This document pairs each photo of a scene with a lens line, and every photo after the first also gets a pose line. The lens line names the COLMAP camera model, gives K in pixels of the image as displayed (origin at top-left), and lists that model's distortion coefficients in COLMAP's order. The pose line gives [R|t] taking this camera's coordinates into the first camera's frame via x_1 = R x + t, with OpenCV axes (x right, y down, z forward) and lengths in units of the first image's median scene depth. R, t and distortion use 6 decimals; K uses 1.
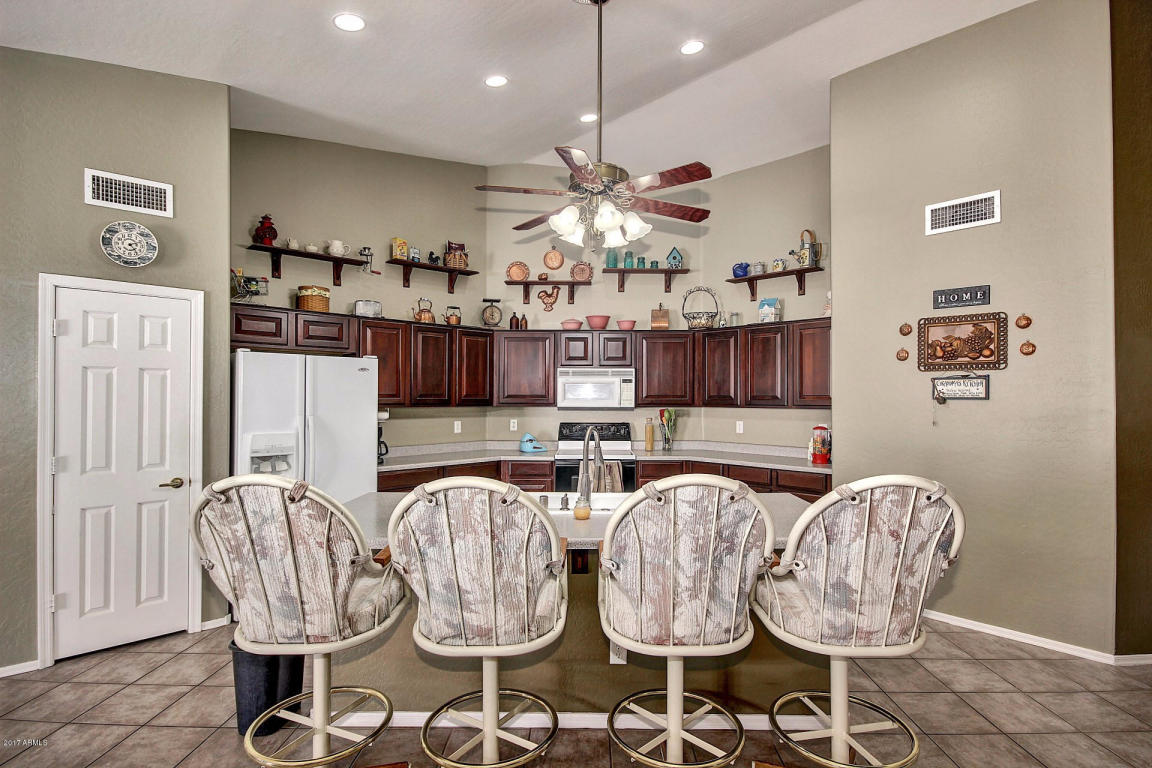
lens RADIAL K [[551.4, 0, 583.8], [0, 551.4, 393.3], [0, 0, 1]] dist [0.001946, -0.000231]
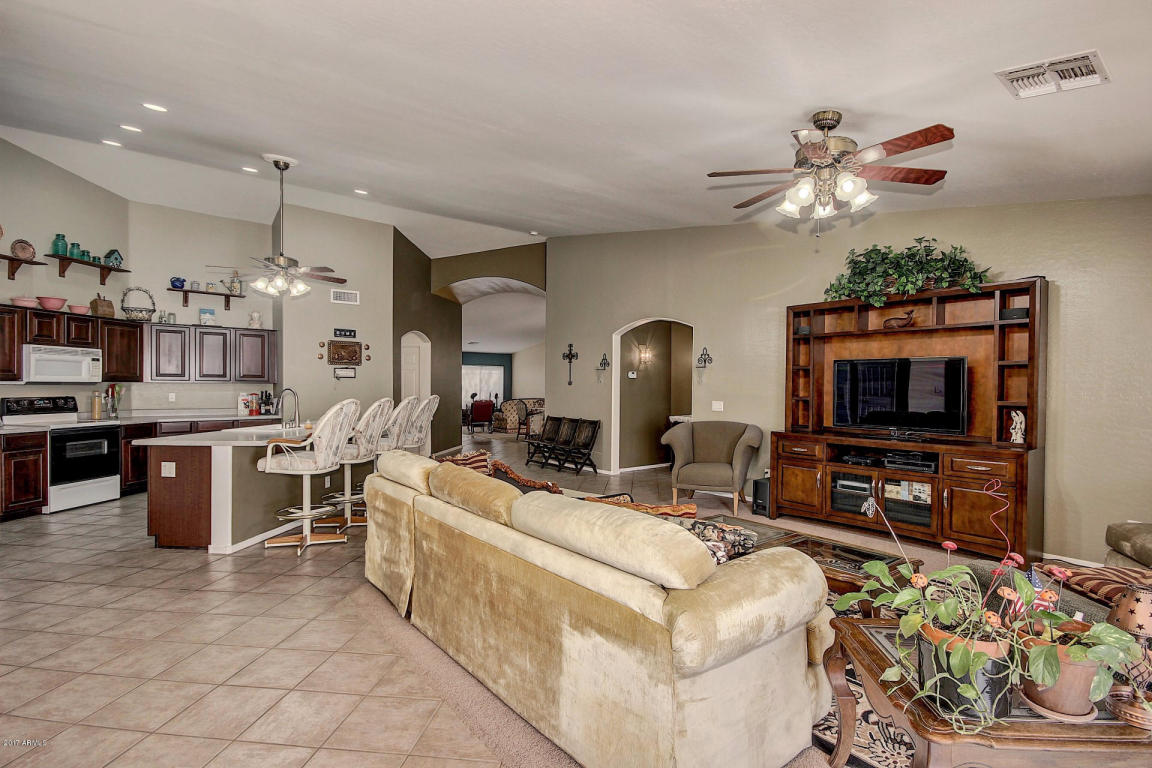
lens RADIAL K [[551.4, 0, 583.8], [0, 551.4, 393.3], [0, 0, 1]] dist [0.001946, -0.000231]
pose [[0.107001, -0.015962, 0.994131, -1.049282], [-0.012953, 0.999764, 0.017446, 0.016203], [-0.994174, -0.014744, 0.106769, -0.166393]]
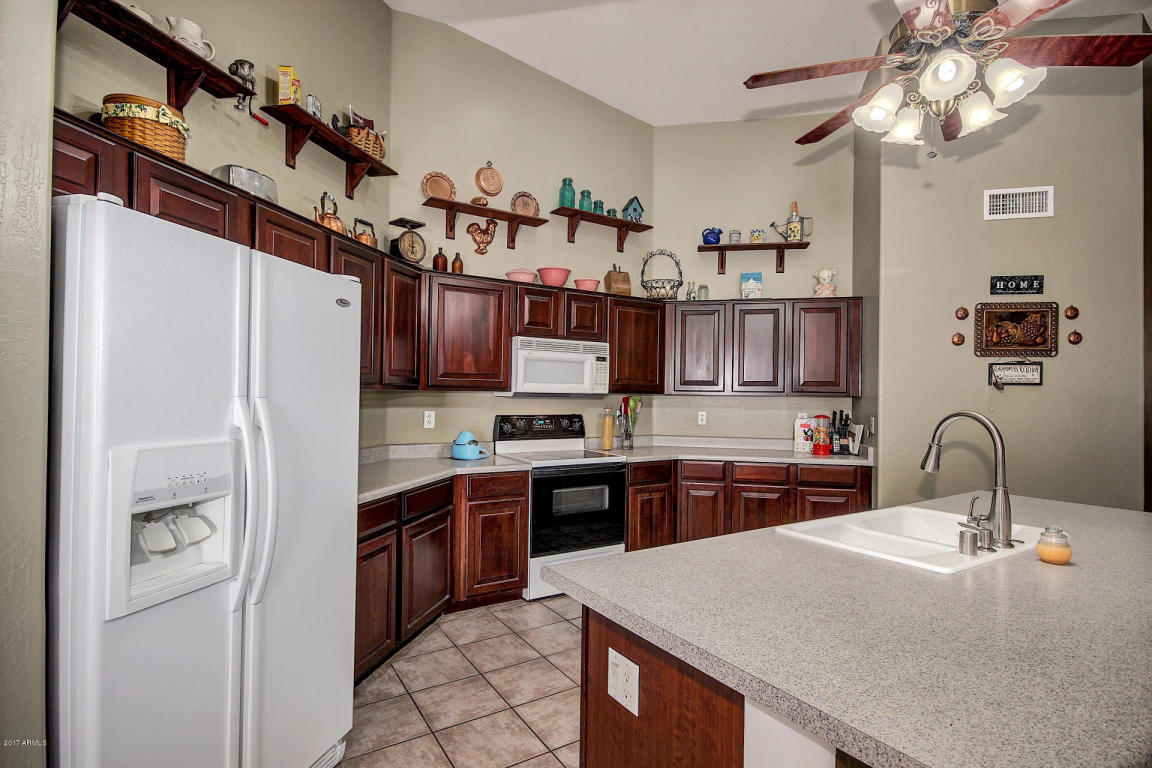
lens RADIAL K [[568.2, 0, 583.8], [0, 568.2, 393.0], [0, 0, 1]] dist [-0.000021, 0.000567]
pose [[0.840830, 0.009989, 0.541208, -0.391110], [-0.014369, 0.999889, 0.003870, 0.023366], [-0.541109, -0.011031, 0.840880, 0.382872]]
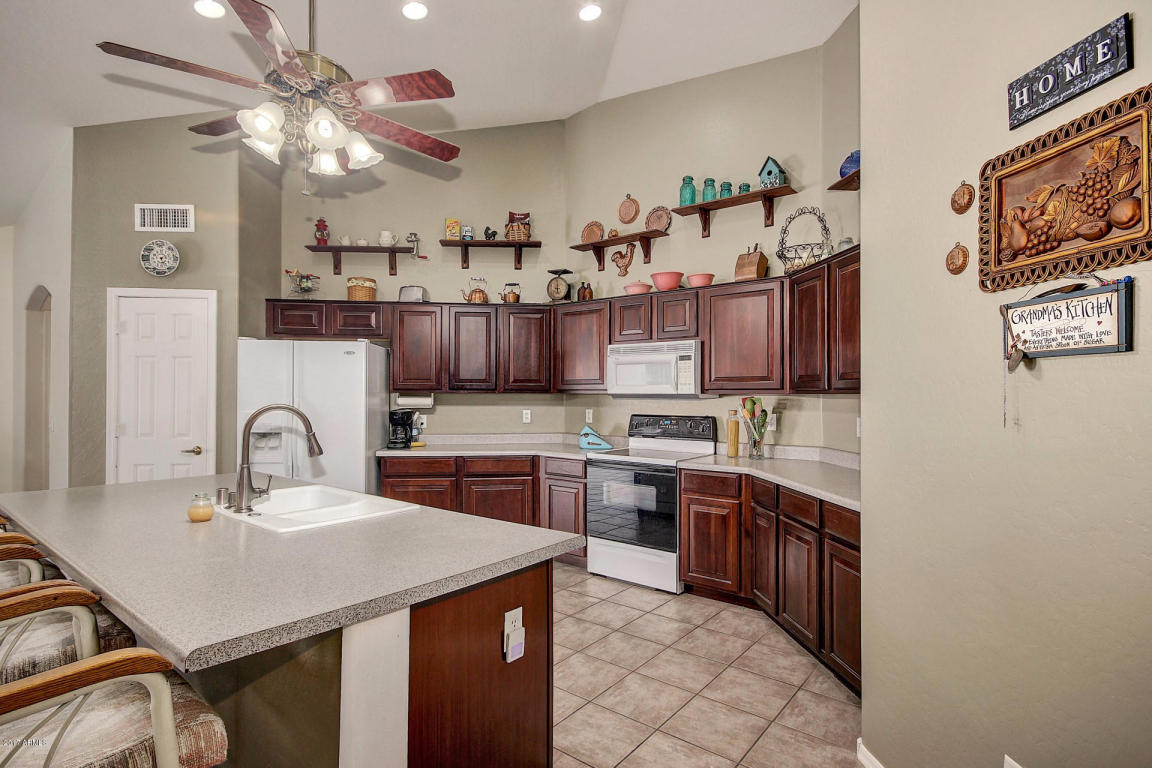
lens RADIAL K [[570.8, 0, 582.6], [0, 570.8, 391.6], [0, 0, 1]] dist [0.006165, 0.000233]
pose [[0.788953, -0.002651, -0.614447, 0.464723], [0.002571, 0.999996, -0.001014, 0.024283], [0.614448, -0.000780, 0.788957, 0.351540]]
